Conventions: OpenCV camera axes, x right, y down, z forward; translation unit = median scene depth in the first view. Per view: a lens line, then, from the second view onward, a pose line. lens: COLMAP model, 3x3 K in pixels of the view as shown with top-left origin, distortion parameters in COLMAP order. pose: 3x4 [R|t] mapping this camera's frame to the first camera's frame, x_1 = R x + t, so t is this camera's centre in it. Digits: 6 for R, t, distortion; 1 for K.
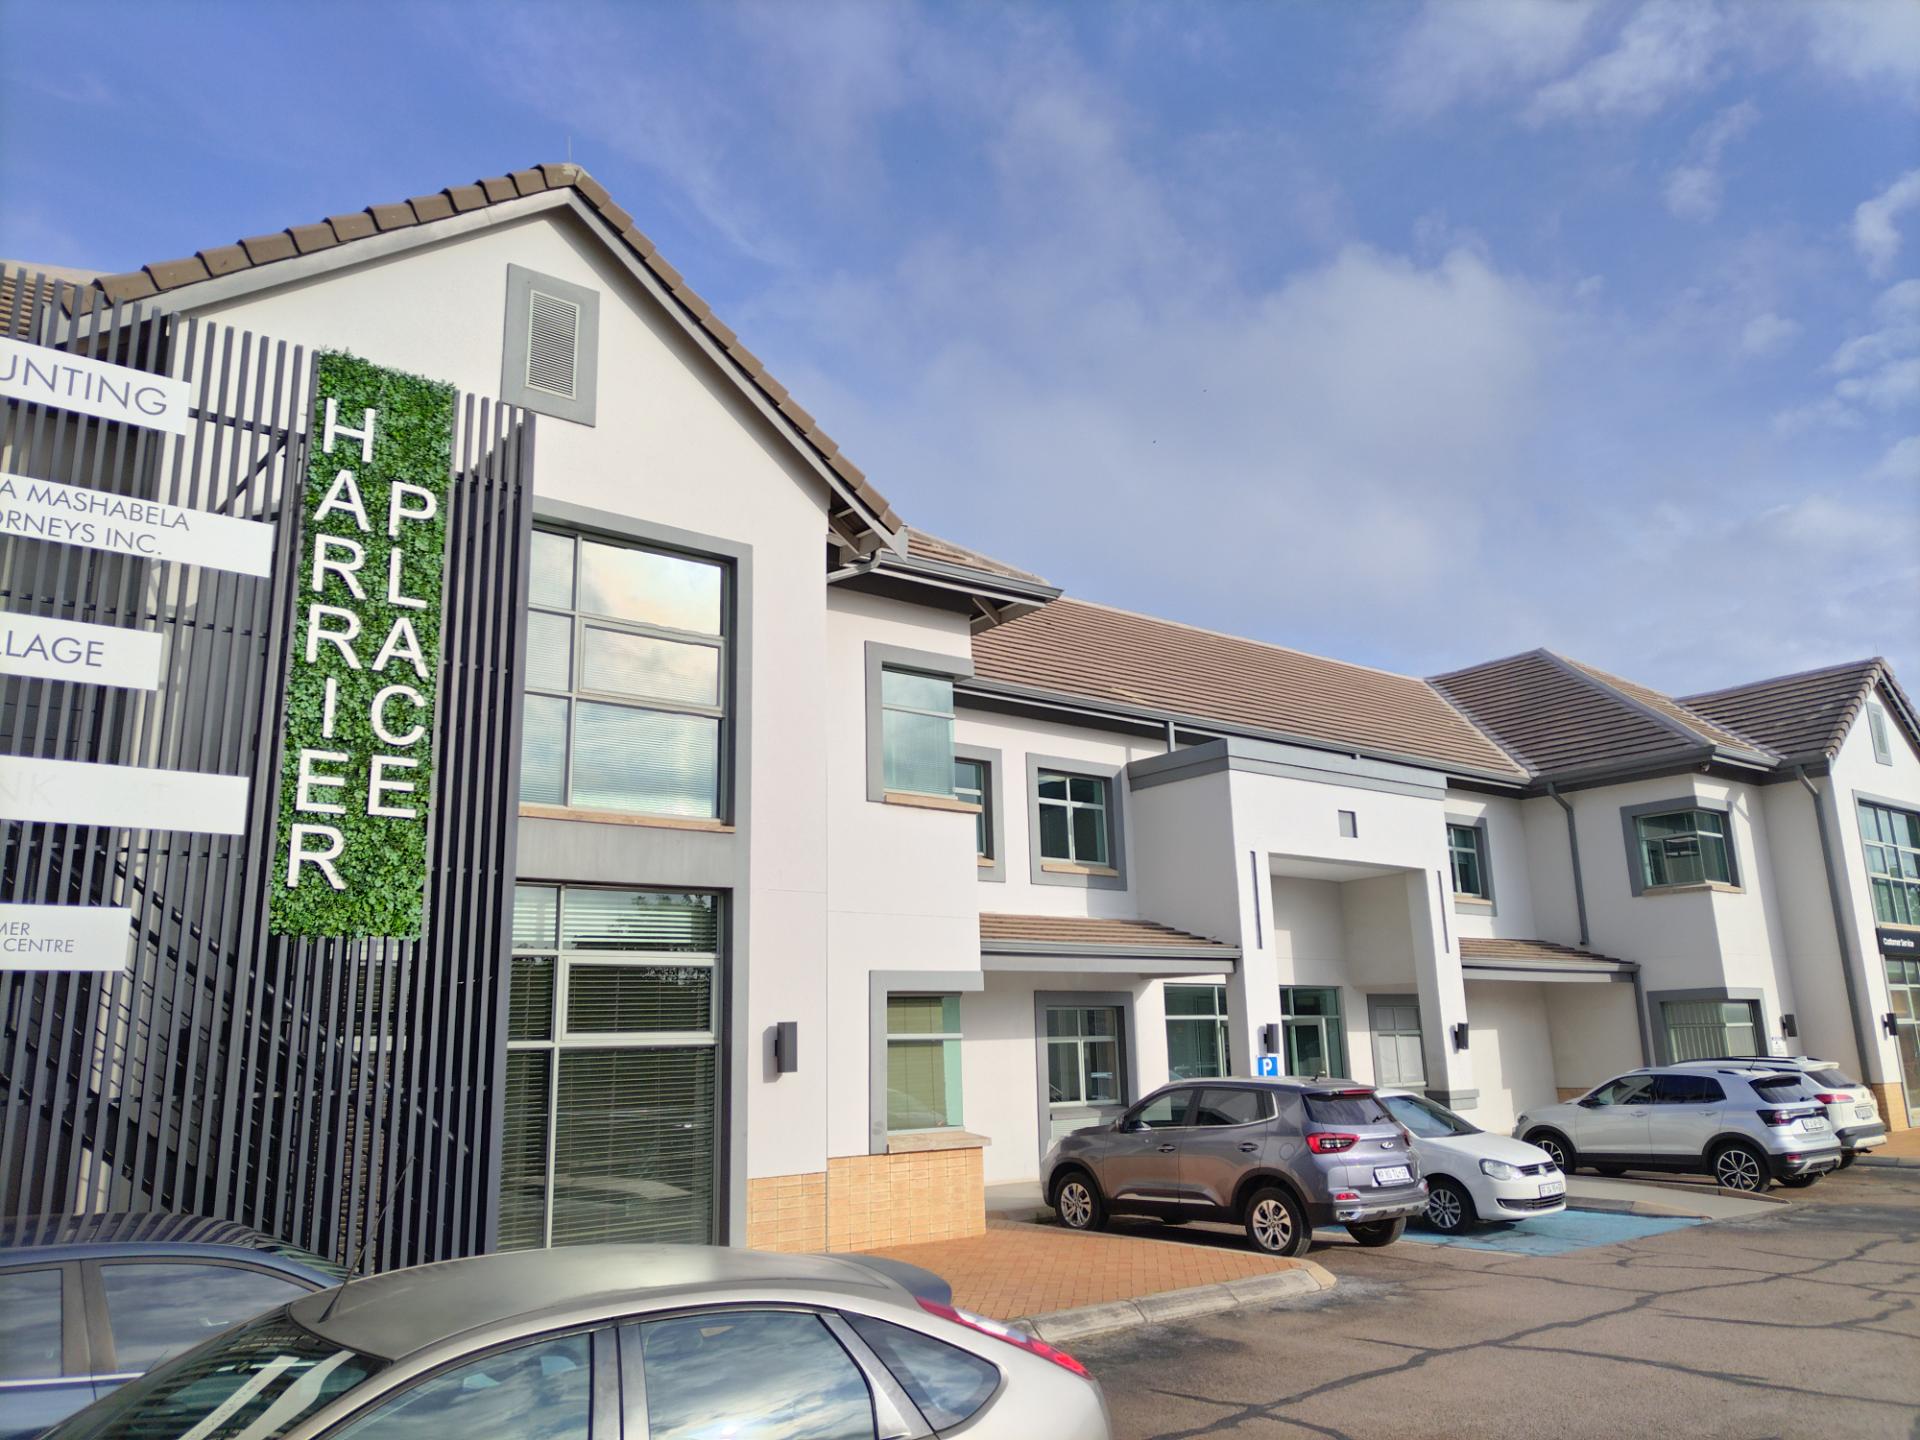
lens RADIAL K [[1406.2, 0, 960.0], [0, 1406.2, 720.0], [0, 0, 1]] dist [0.051087, -0.049218]
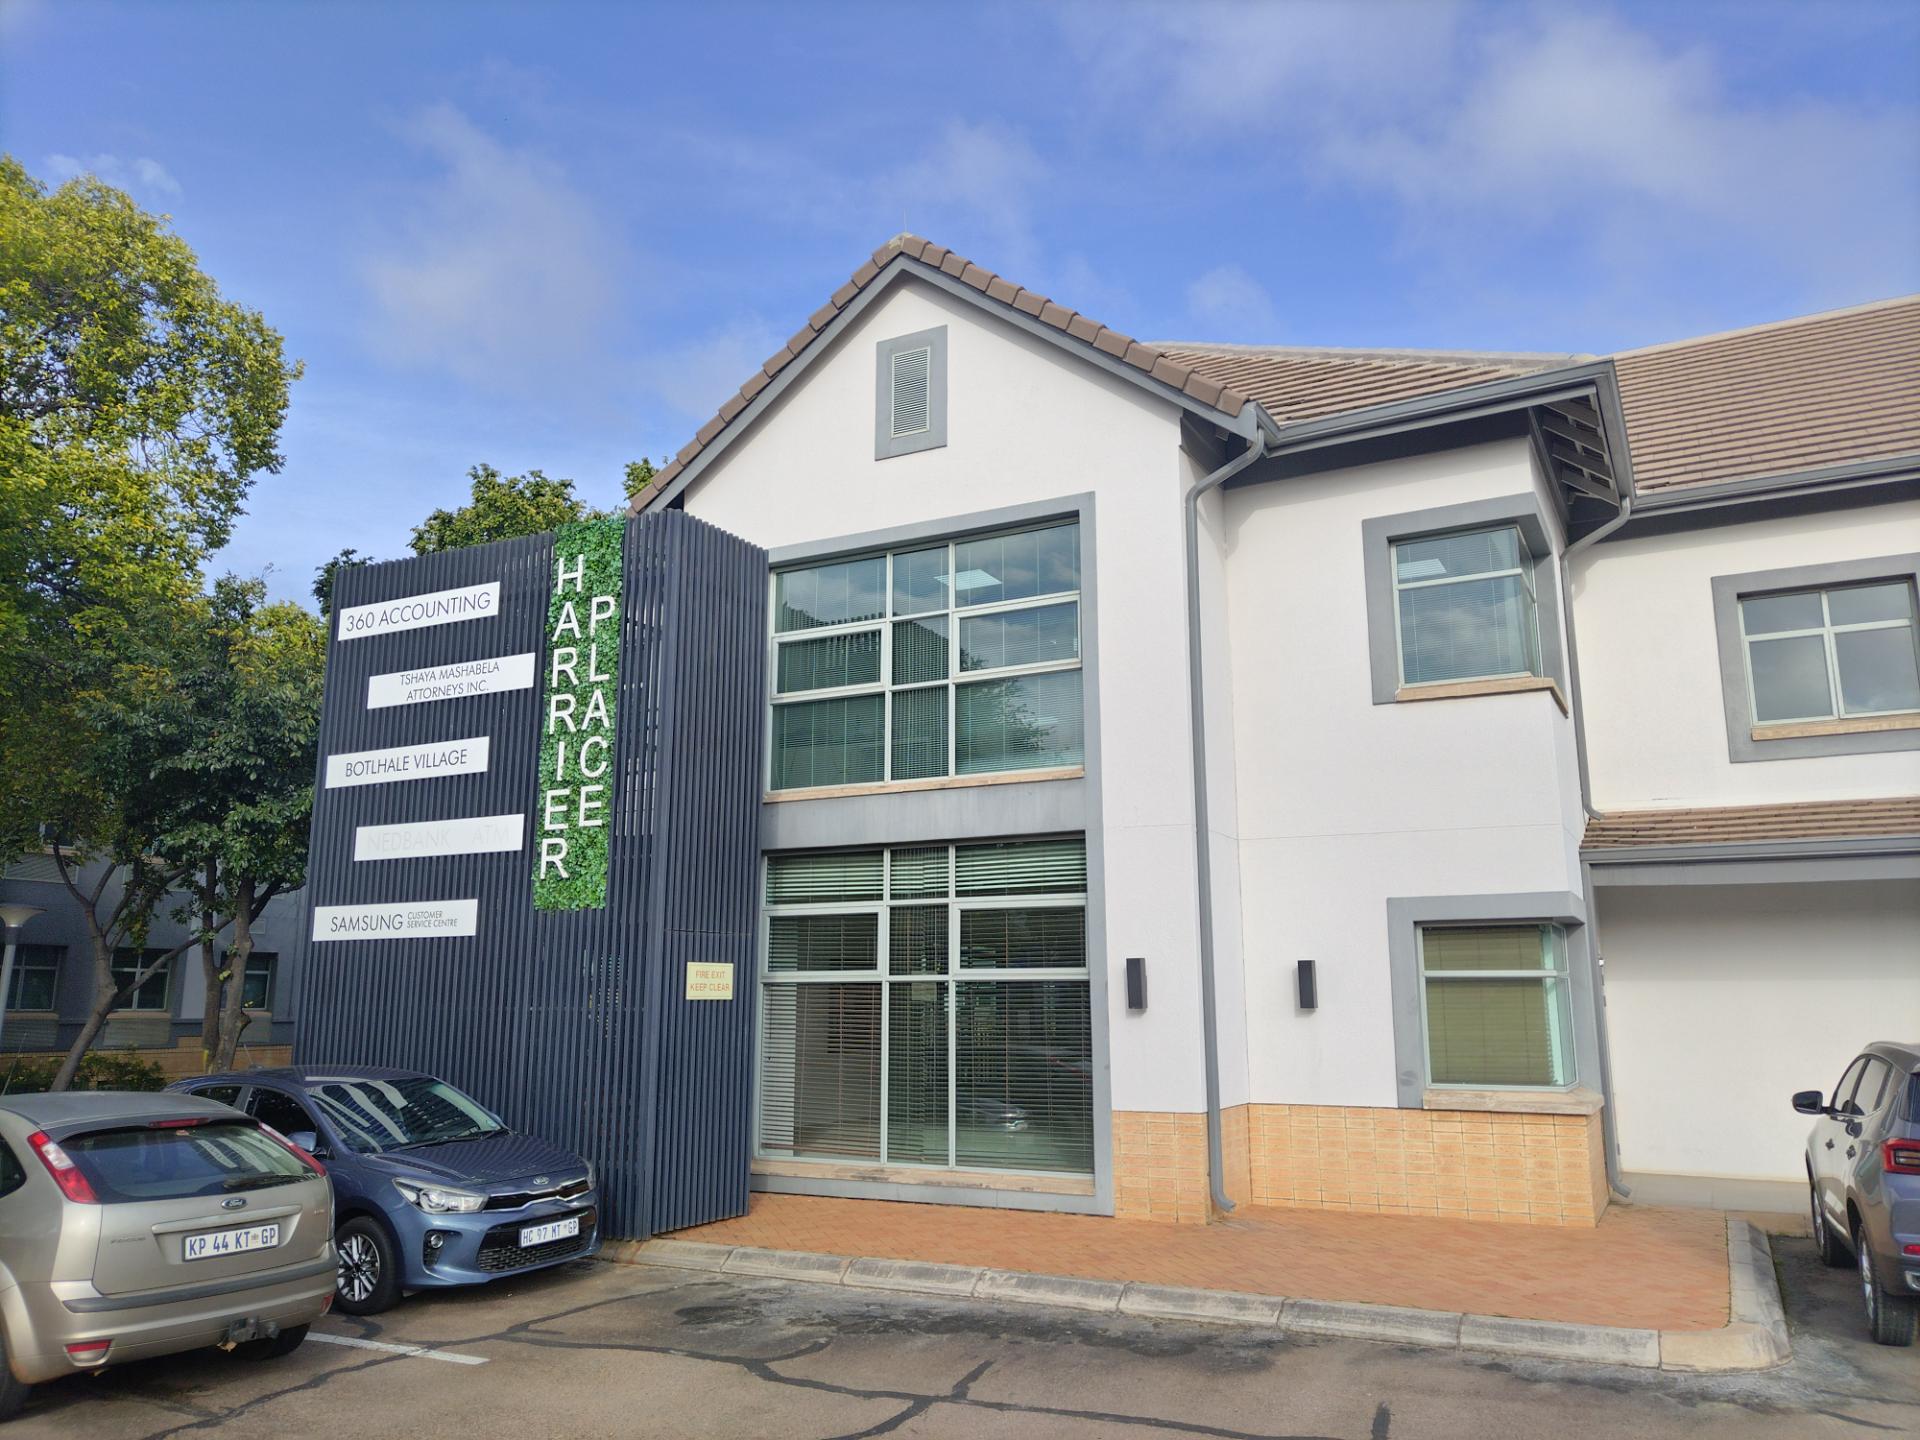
lens RADIAL K [[1384.4, 0, 960.0], [0, 1384.4, 720.0], [0, 0, 1]] dist [0.042921, -0.062538]
pose [[0.411579, -0.154301, -0.898217, 1.032613], [0.200475, 0.976752, -0.075931, 0.140820], [0.889051, -0.148819, 0.432944, 0.696994]]
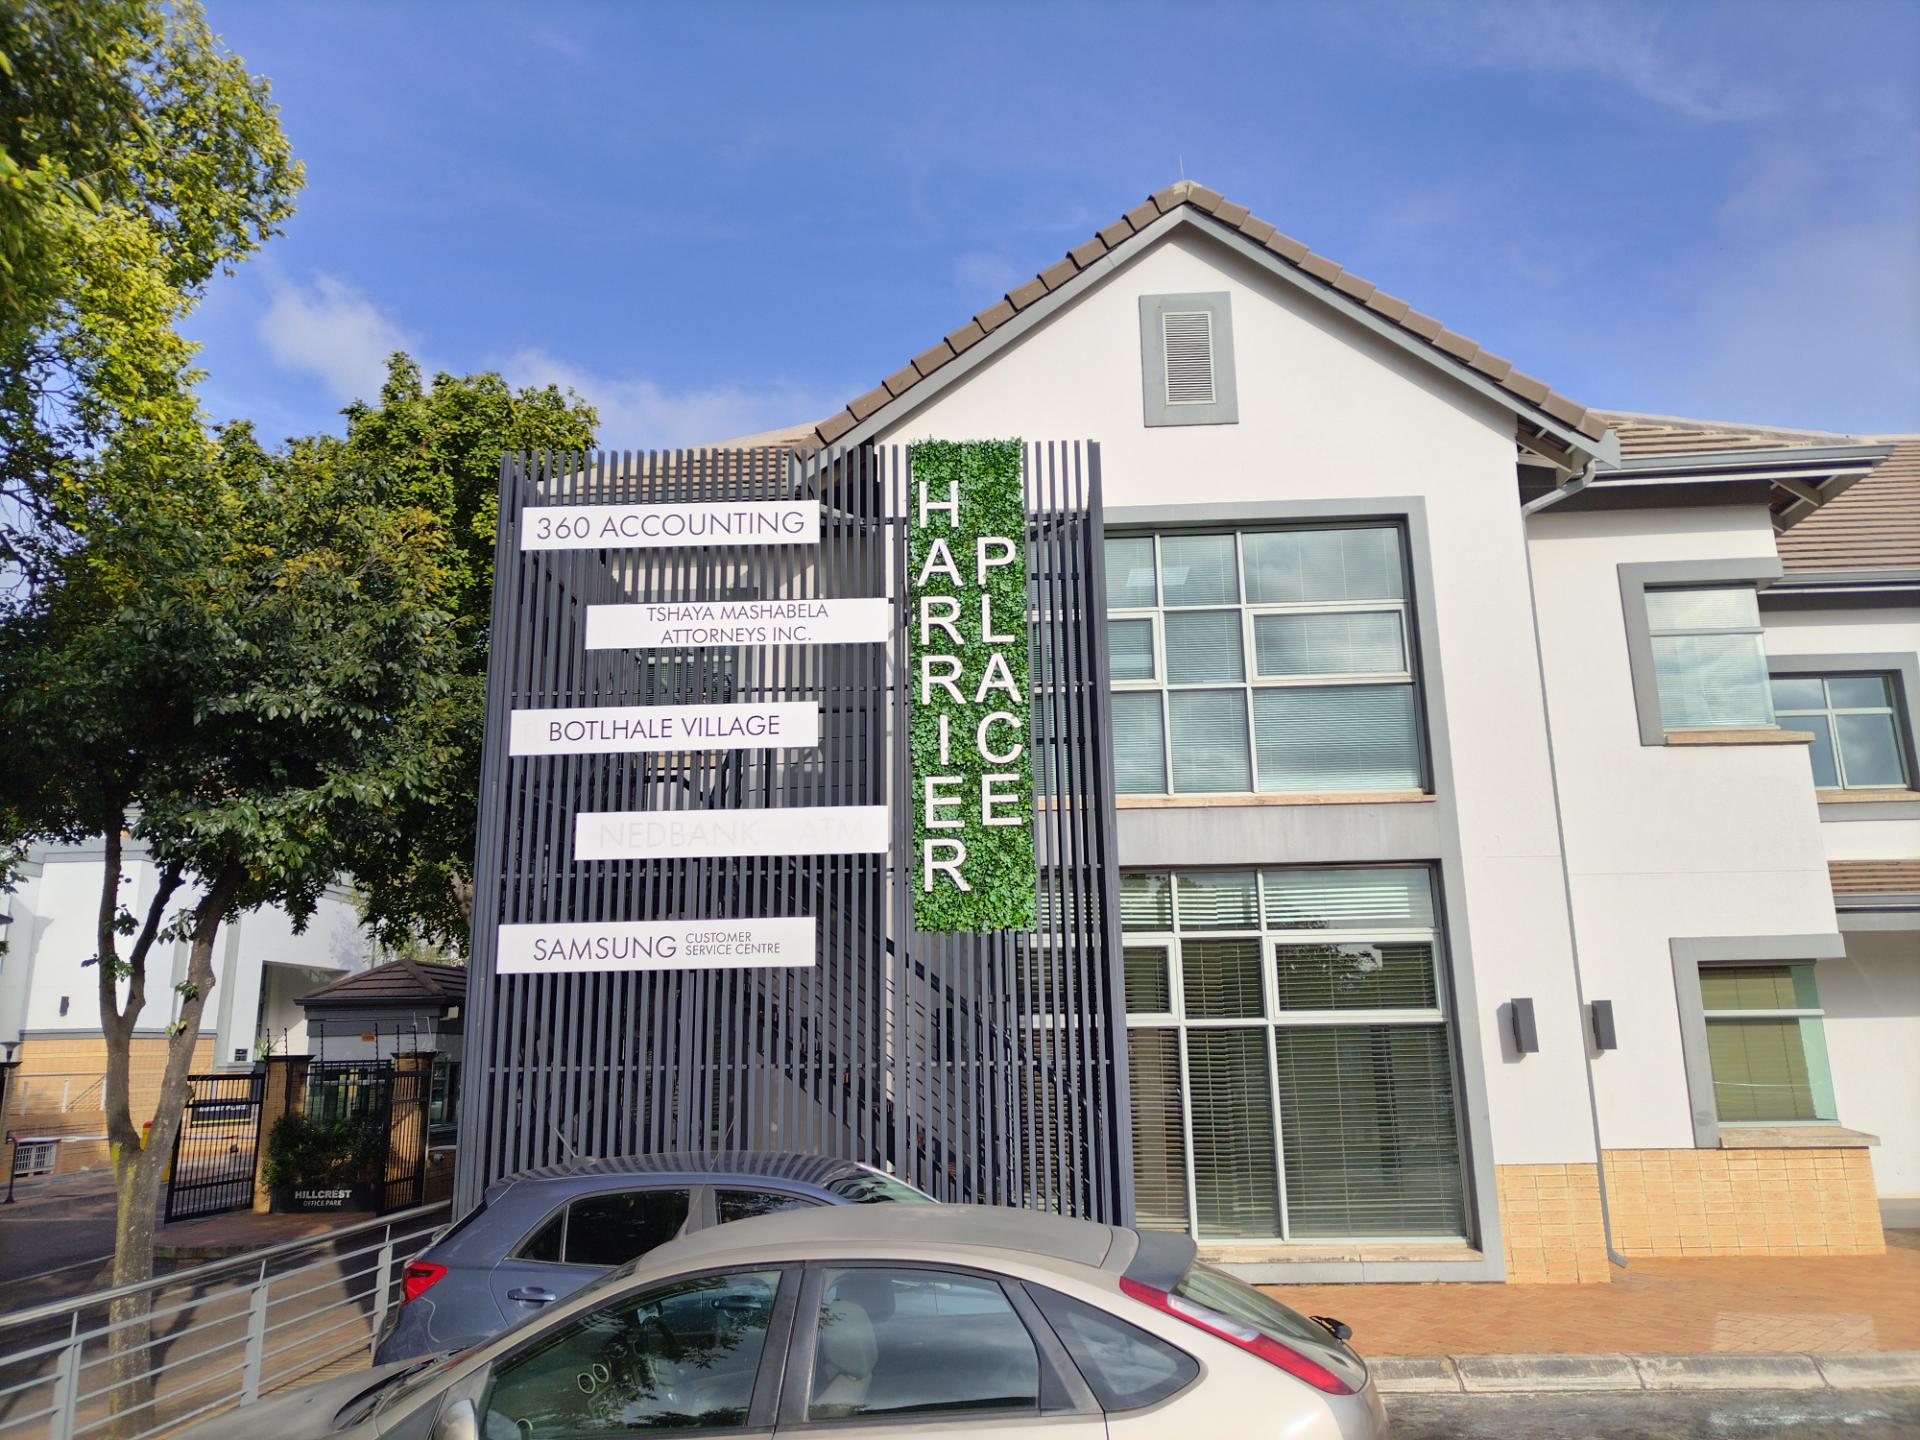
lens RADIAL K [[1406.2, 0, 960.0], [0, 1406.2, 720.0], [0, 0, 1]] dist [0.051087, -0.049218]
pose [[0.761359, -0.136794, -0.633735, 0.298763], [0.148741, 0.988270, -0.034627, 0.016789], [0.631037, -0.067899, 0.772775, 0.090783]]
